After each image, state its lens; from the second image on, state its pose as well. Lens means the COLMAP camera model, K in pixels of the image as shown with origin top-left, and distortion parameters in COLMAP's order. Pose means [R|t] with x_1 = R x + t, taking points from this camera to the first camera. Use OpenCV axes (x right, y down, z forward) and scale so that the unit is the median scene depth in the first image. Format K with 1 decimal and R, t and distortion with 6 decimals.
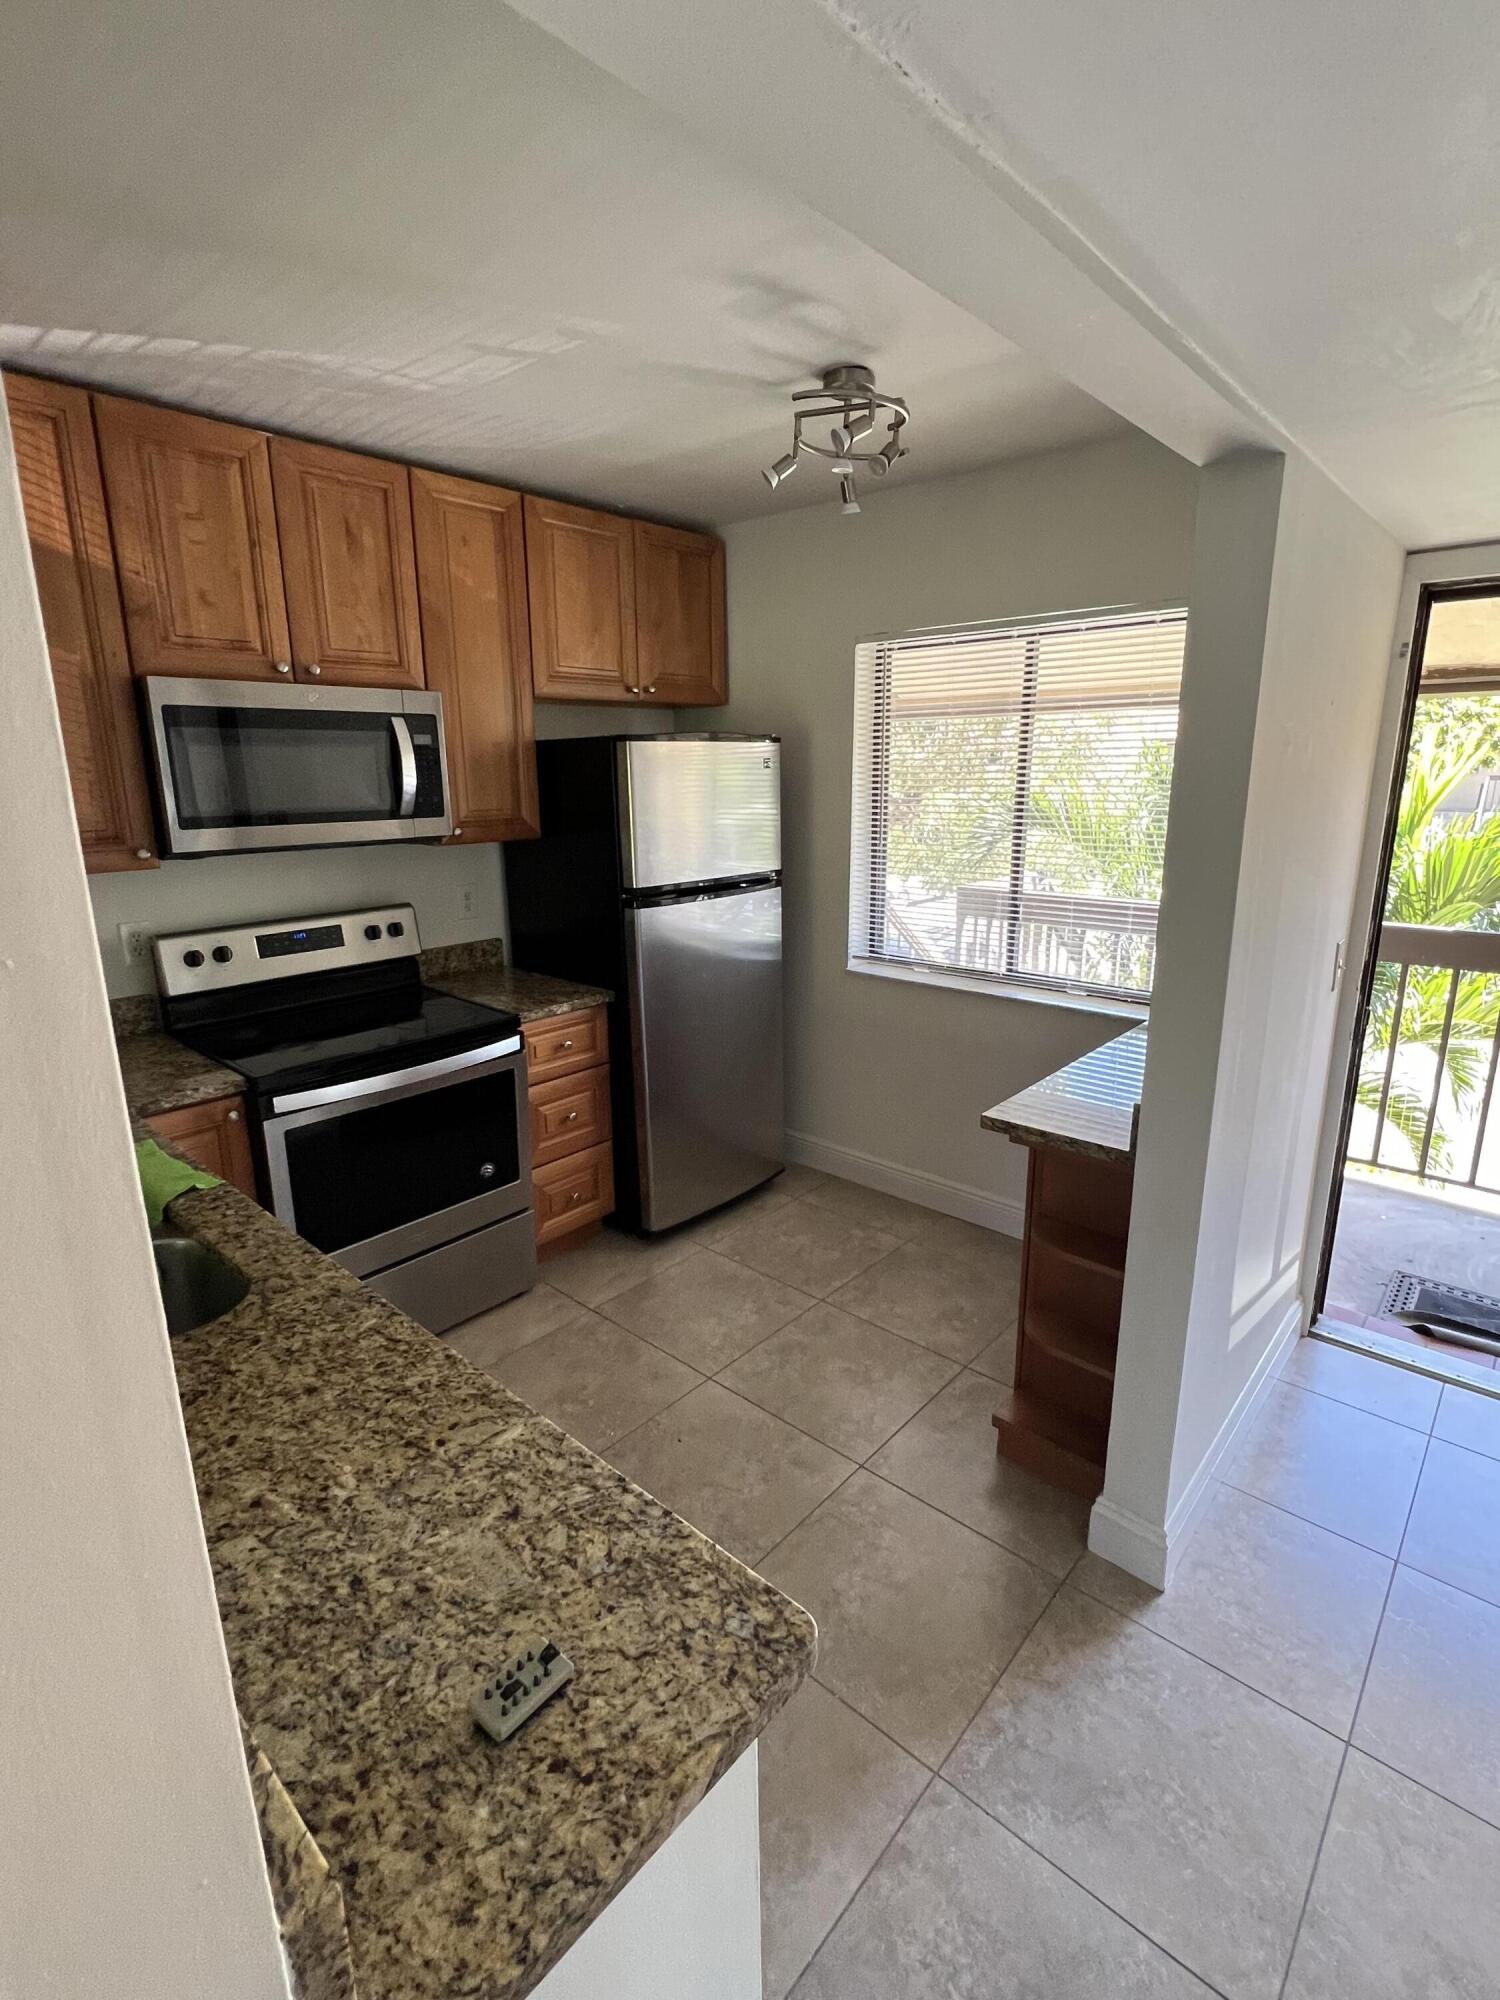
lens RADIAL K [[940.1, 0, 751.2], [0, 940.1, 999.6], [0, 0, 1]] dist [-0.003037, 0.001472]
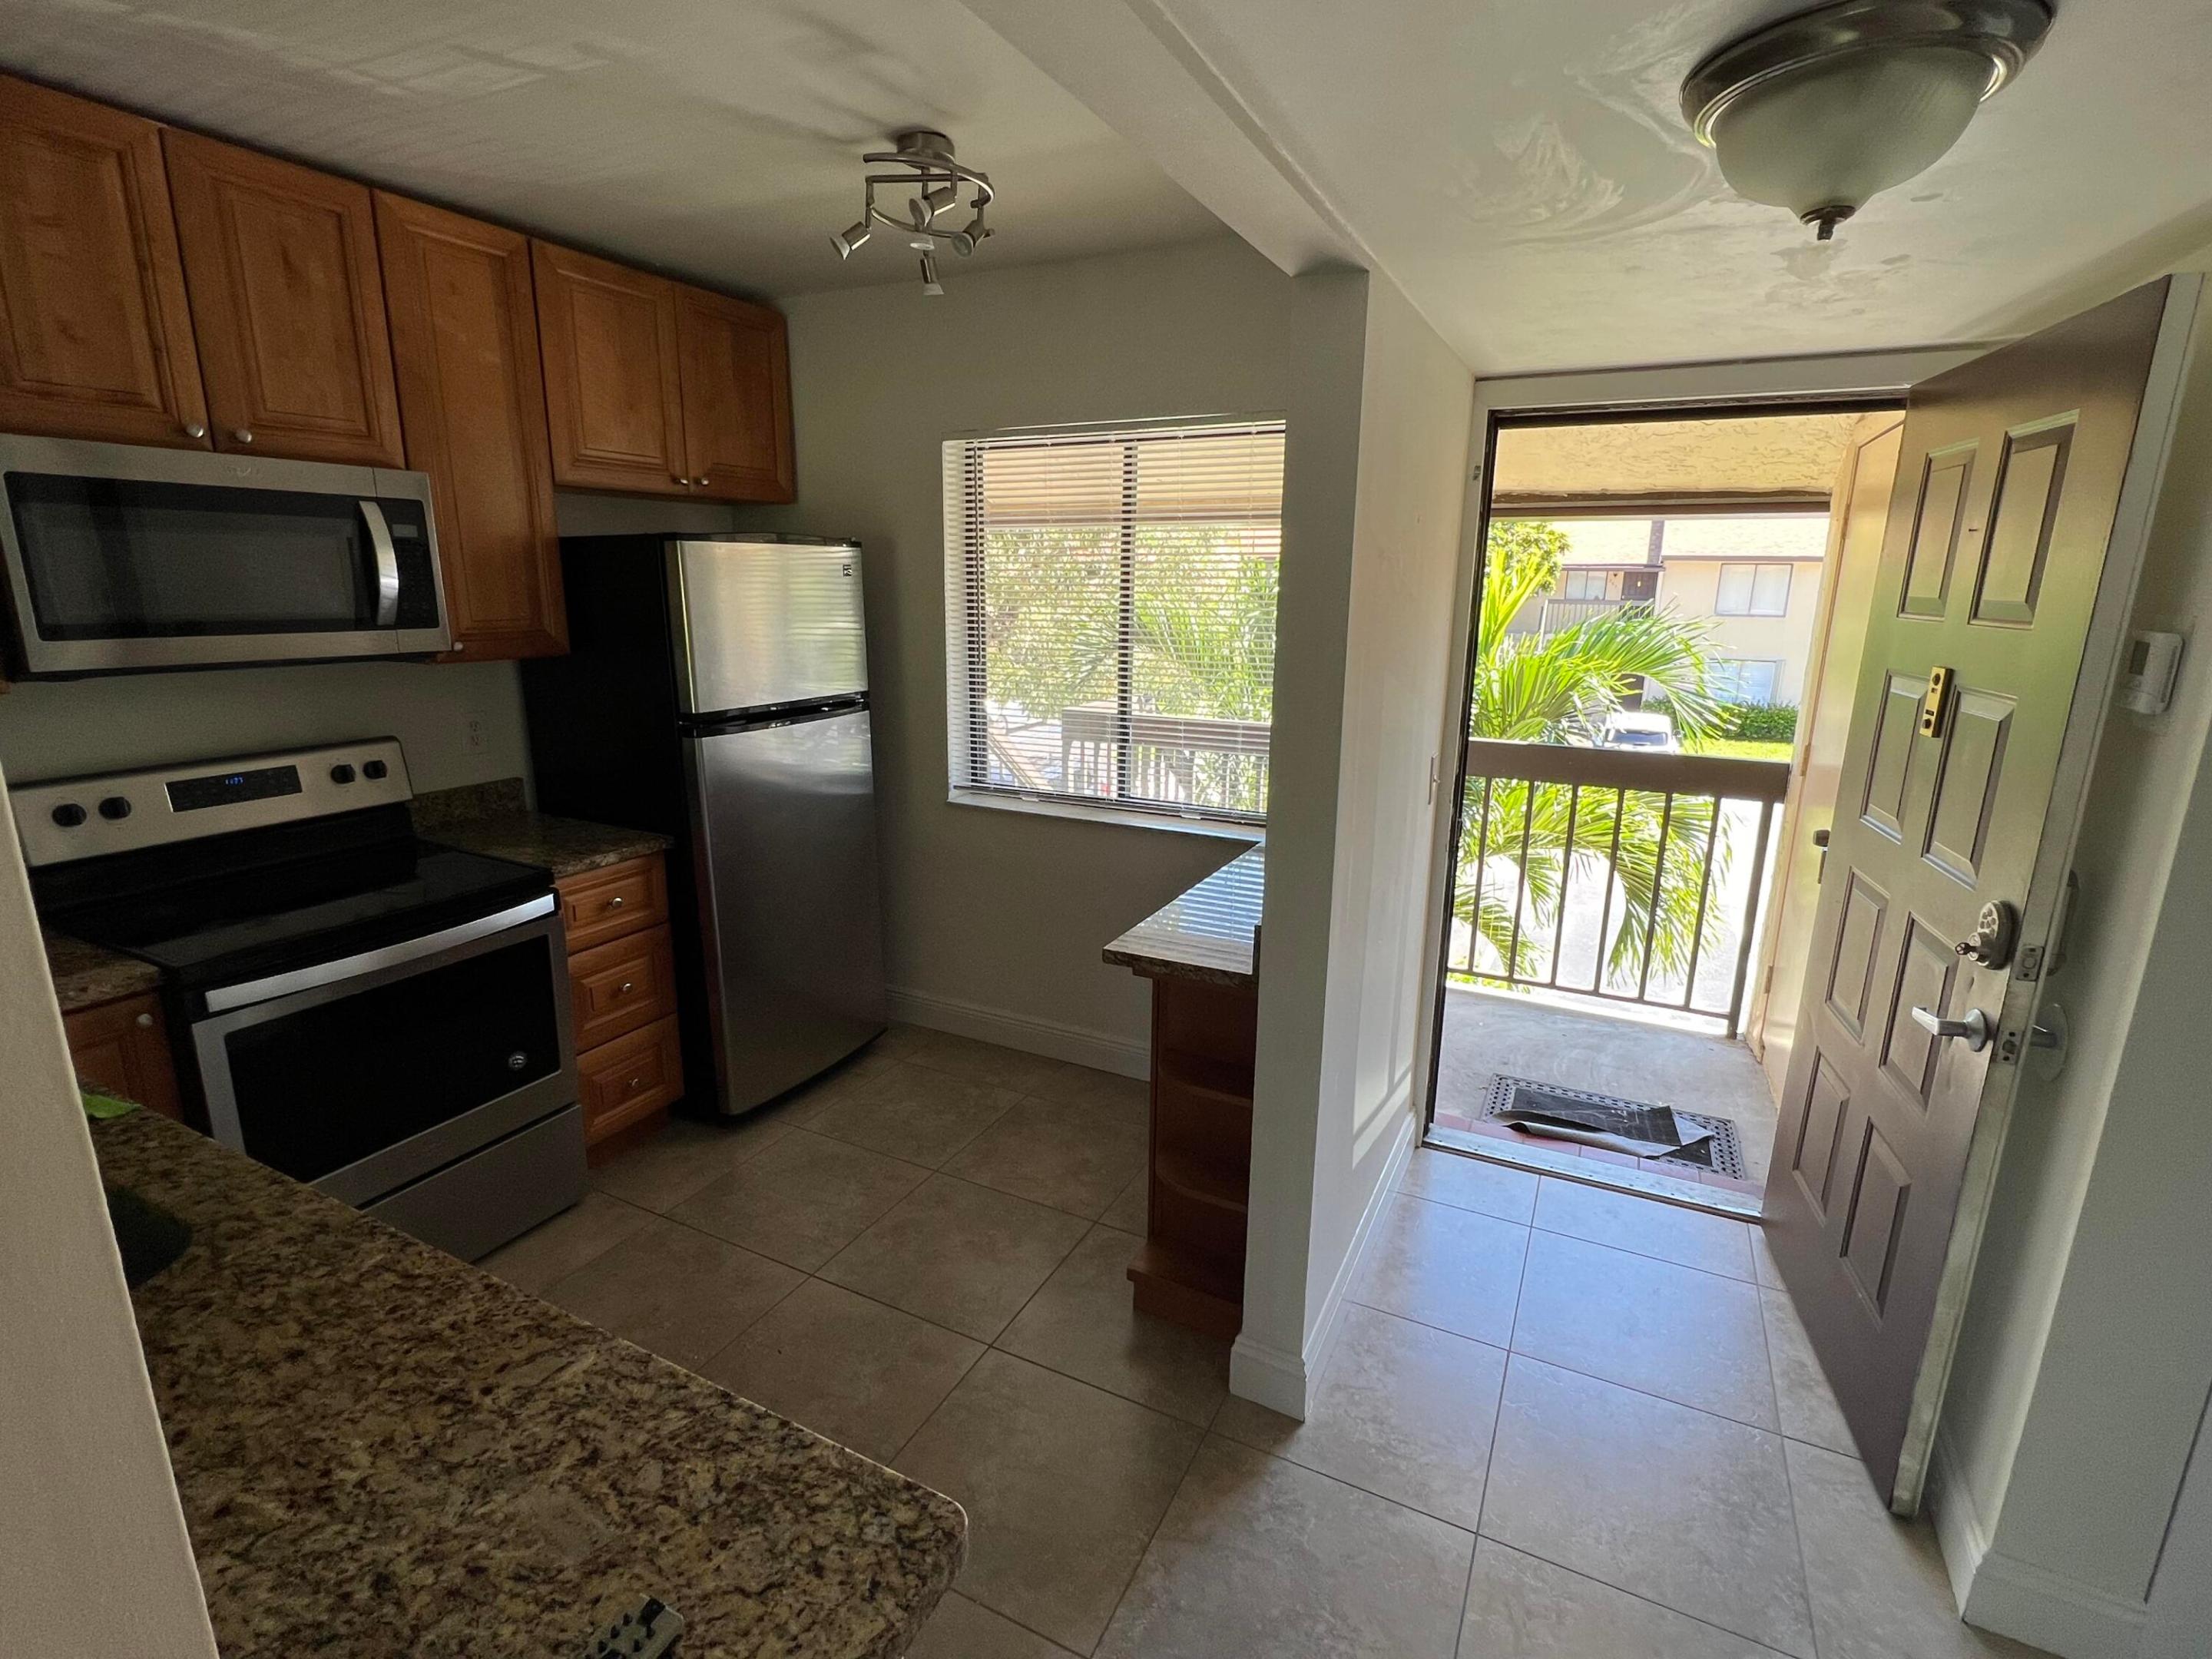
lens RADIAL K [[1039.7, 0, 1102.2], [0, 1039.7, 831.6], [0, 0, 1]] dist [-0.003037, 0.001472]
pose [[0.967119, -0.042047, 0.250823, -0.009238], [0.043420, 0.999057, 0.000059, 0.005526], [-0.250589, 0.010834, 0.968033, -0.002878]]
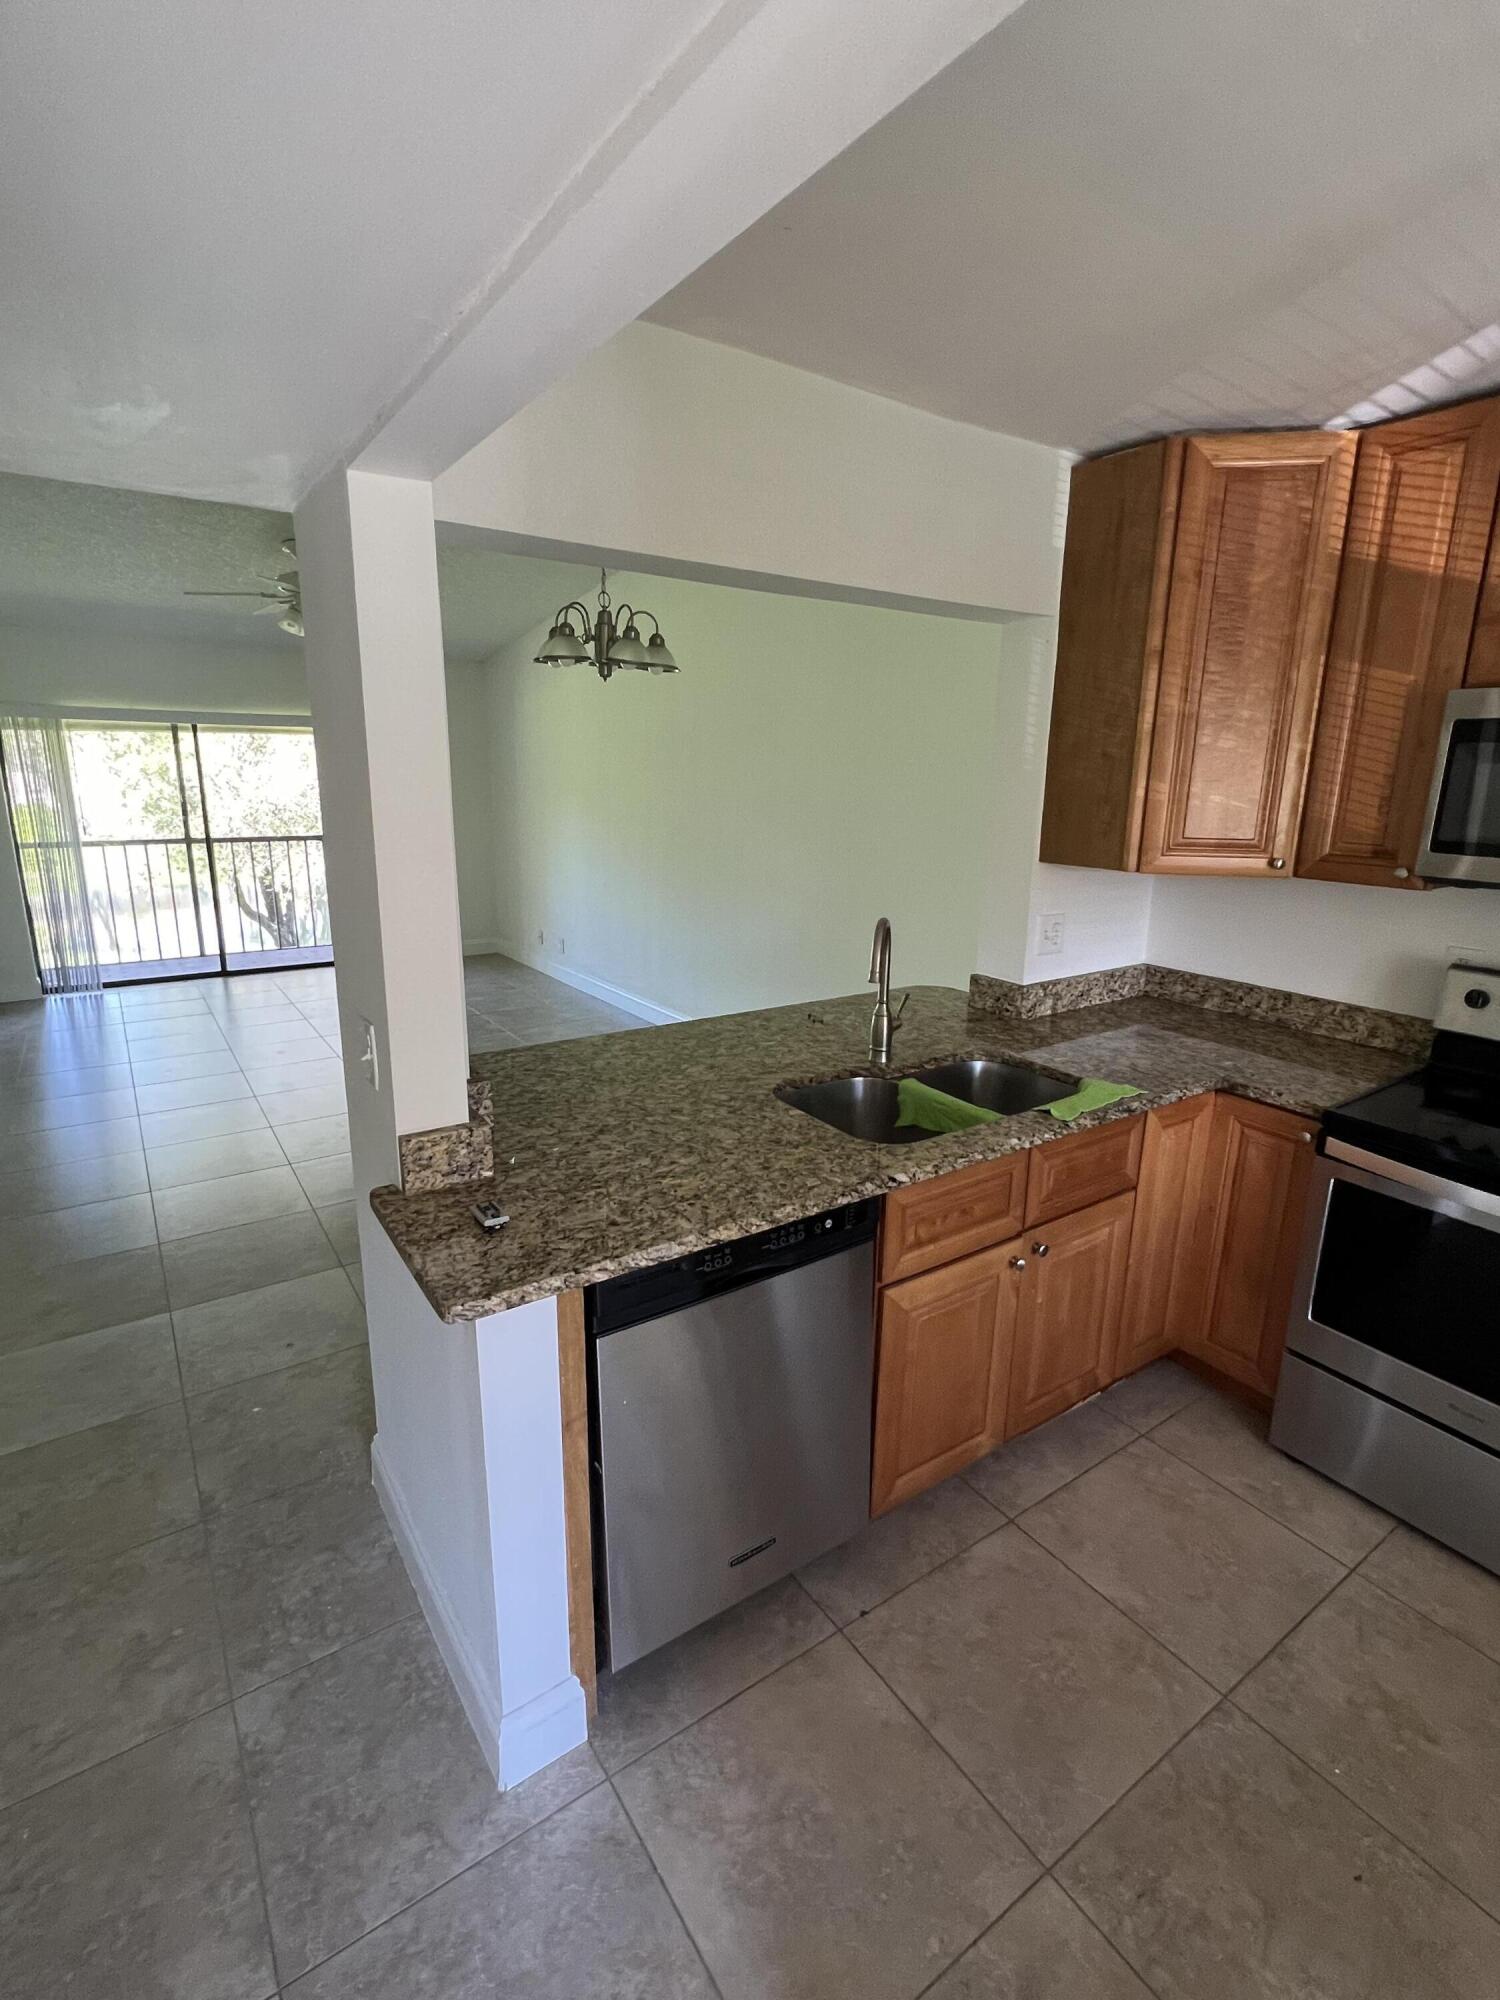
lens RADIAL K [[938.5, 0, 753.6], [0, 938.5, 1001.3], [0, 0, 1]] dist [0.000134, 0.000279]
pose [[-0.238404, 0.238200, -0.941501, 0.466728], [-0.248843, 0.922107, 0.296305, -0.150773], [0.938744, 0.304926, -0.160559, 0.550554]]
